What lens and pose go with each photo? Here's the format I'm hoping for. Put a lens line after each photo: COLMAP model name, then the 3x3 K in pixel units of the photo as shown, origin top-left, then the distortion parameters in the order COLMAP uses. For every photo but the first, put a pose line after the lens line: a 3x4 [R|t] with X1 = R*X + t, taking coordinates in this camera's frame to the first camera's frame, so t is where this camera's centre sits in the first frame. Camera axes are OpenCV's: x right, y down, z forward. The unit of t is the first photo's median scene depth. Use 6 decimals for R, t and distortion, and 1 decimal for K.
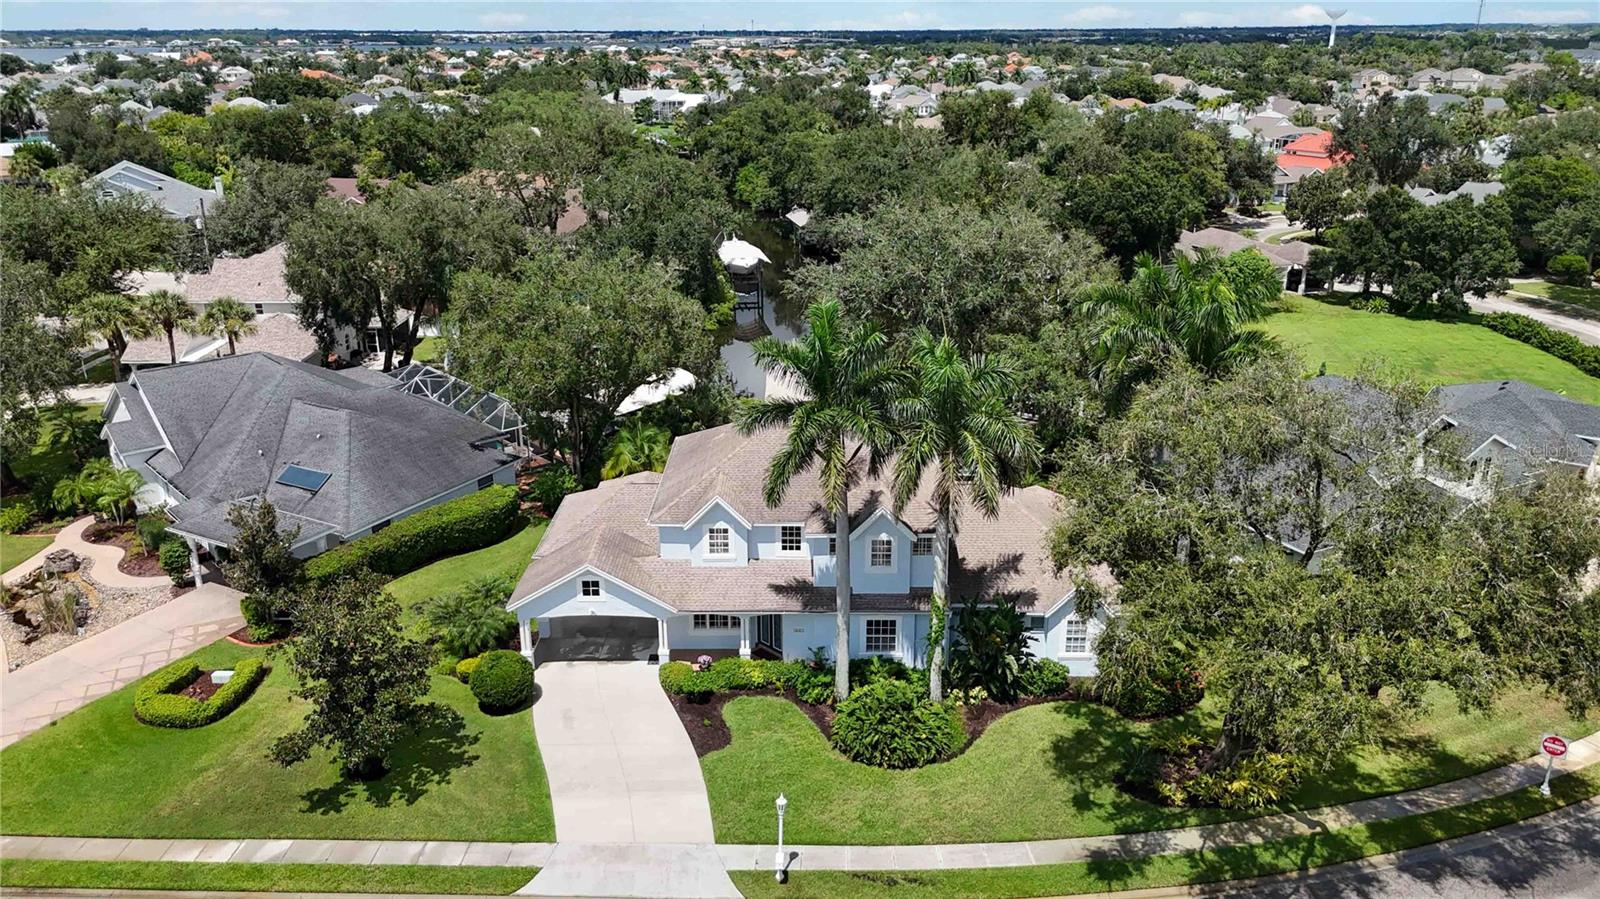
lens RADIAL K [[1207.0, 0, 793.6], [0, 1207.0, 453.7], [0, 0, 1]] dist [0.066940, -0.067638]
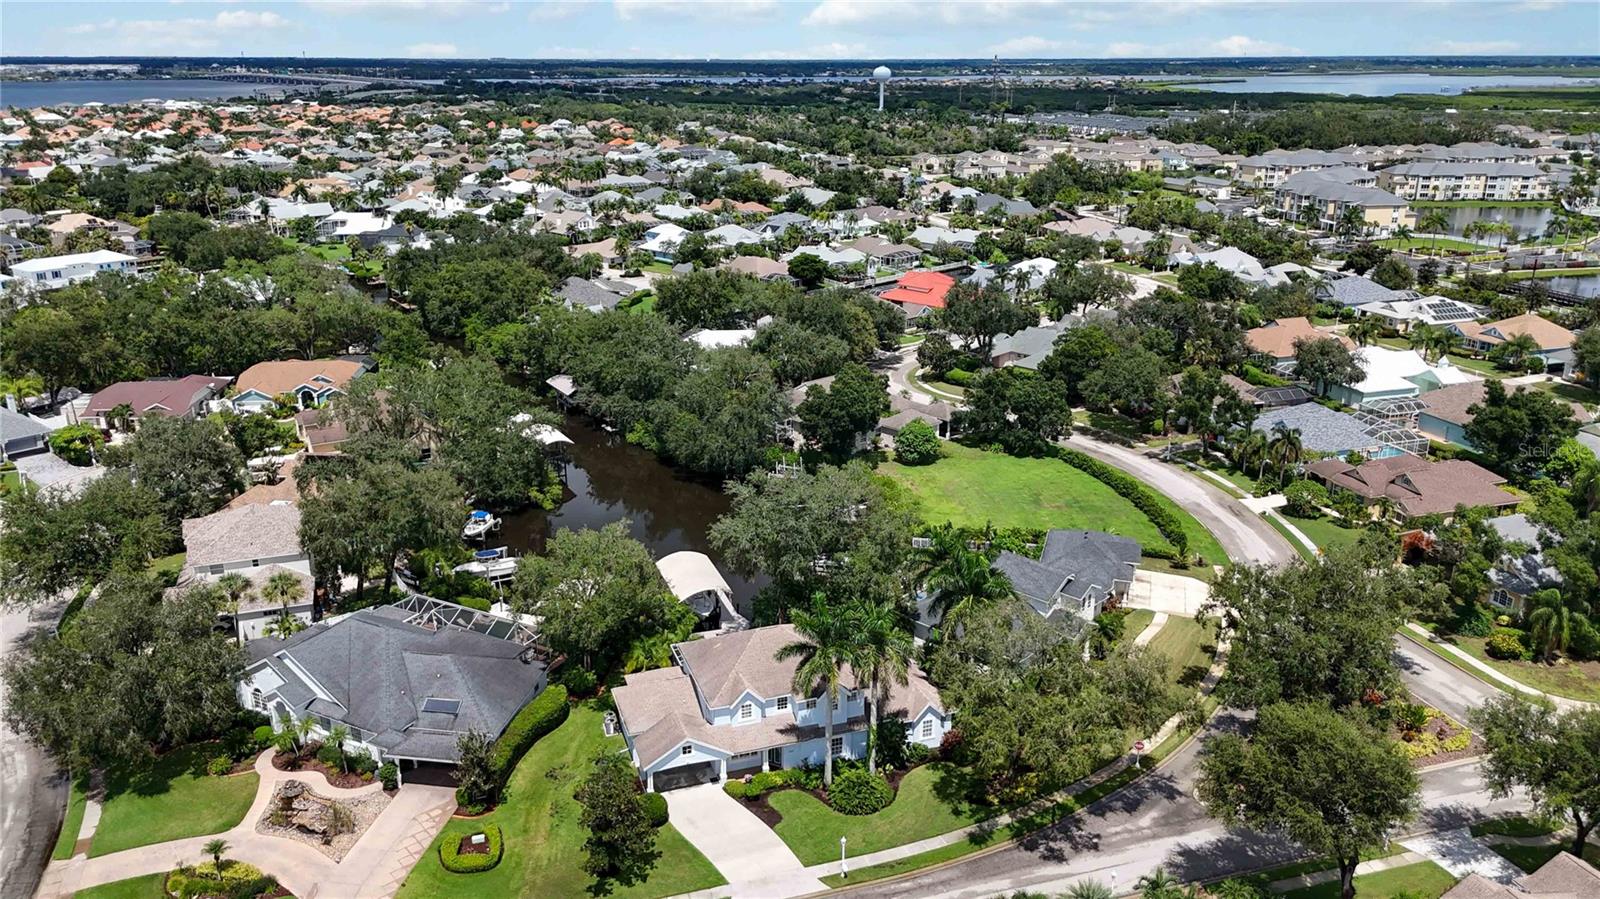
lens RADIAL K [[1207.0, 0, 807.9], [0, 1207.0, 457.3], [0, 0, 1]] dist [0.066940, -0.067638]
pose [[0.940314, -0.104661, 0.323814, -0.543634], [0.110023, 0.993927, 0.001756, -0.313837], [-0.322031, 0.033976, 0.946119, -0.820875]]
